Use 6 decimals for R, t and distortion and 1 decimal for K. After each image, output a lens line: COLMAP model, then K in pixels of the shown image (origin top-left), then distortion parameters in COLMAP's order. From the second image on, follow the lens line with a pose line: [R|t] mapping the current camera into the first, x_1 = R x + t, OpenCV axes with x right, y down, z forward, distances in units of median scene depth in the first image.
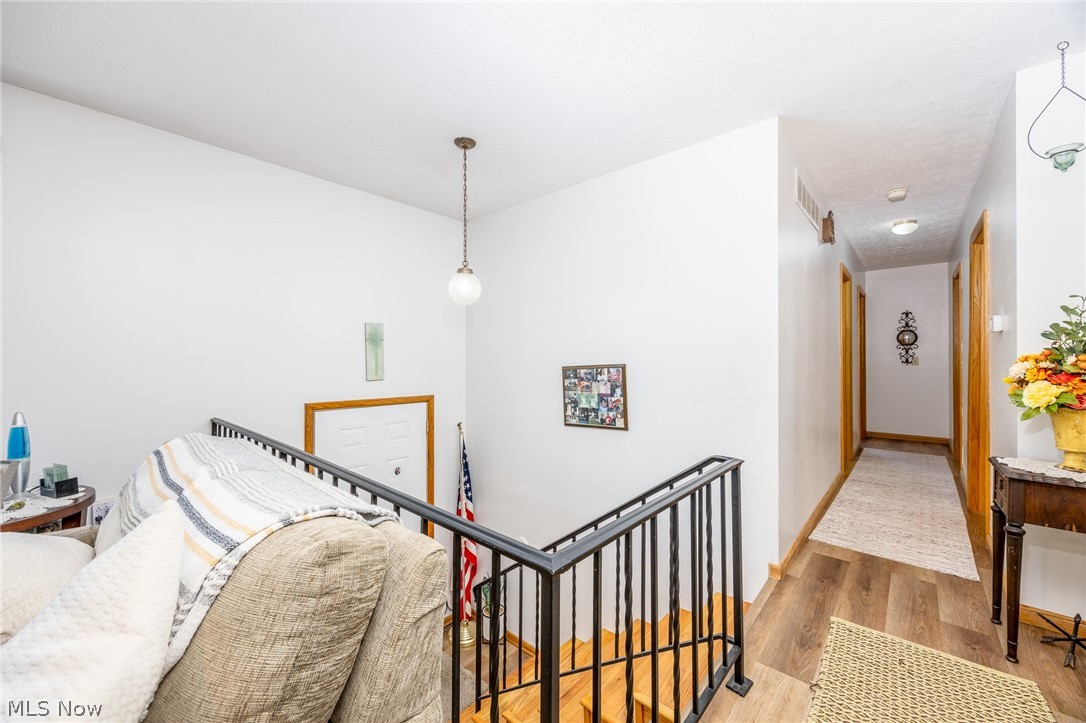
lens RADIAL K [[415.8, 0, 539.6], [0, 415.8, 357.2], [0, 0, 1]] dist [-0.003289, -0.000073]
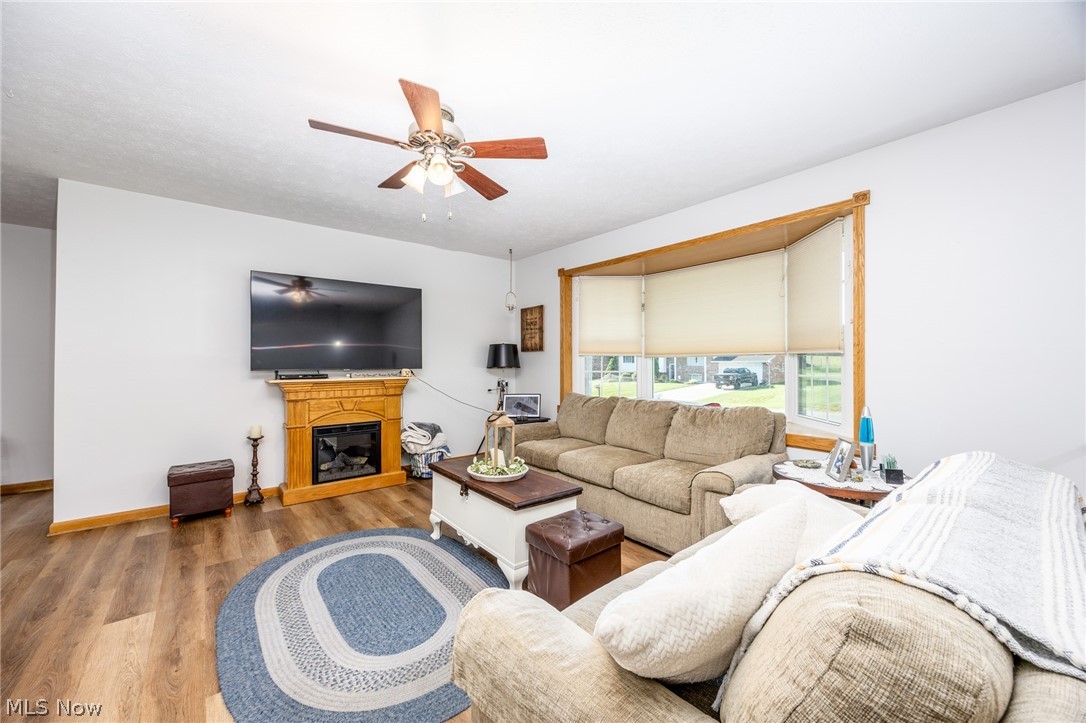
lens RADIAL K [[415.8, 0, 548.4], [0, 415.8, 358.8], [0, 0, 1]] dist [-0.003289, -0.000073]
pose [[-0.141610, -0.006058, -0.989904, 0.074735], [0.003221, 0.999973, -0.006580, -0.003044], [0.989917, -0.004120, -0.141587, 0.126587]]
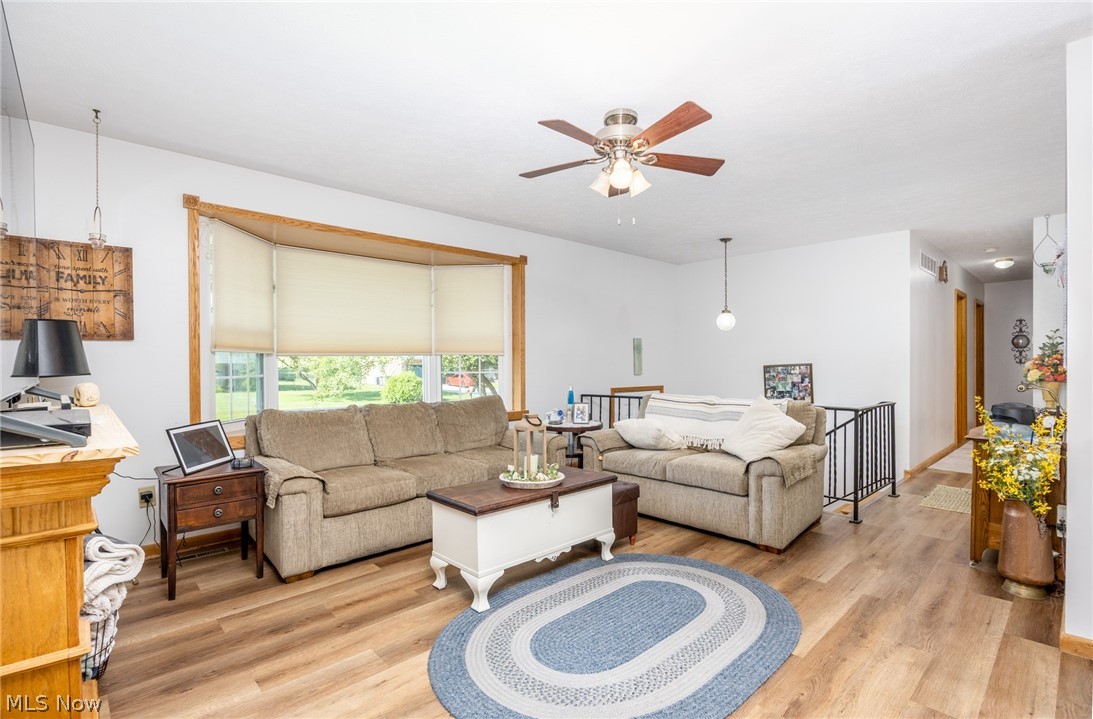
lens RADIAL K [[514.0, 0, 553.5], [0, 514.0, 364.3], [0, 0, 1]] dist [-0.004349, 0.000812]
pose [[0.997487, -0.003781, -0.070746, -0.652705], [0.004466, 0.999945, 0.009528, -0.003817], [0.070706, -0.009820, 0.997449, -1.073379]]
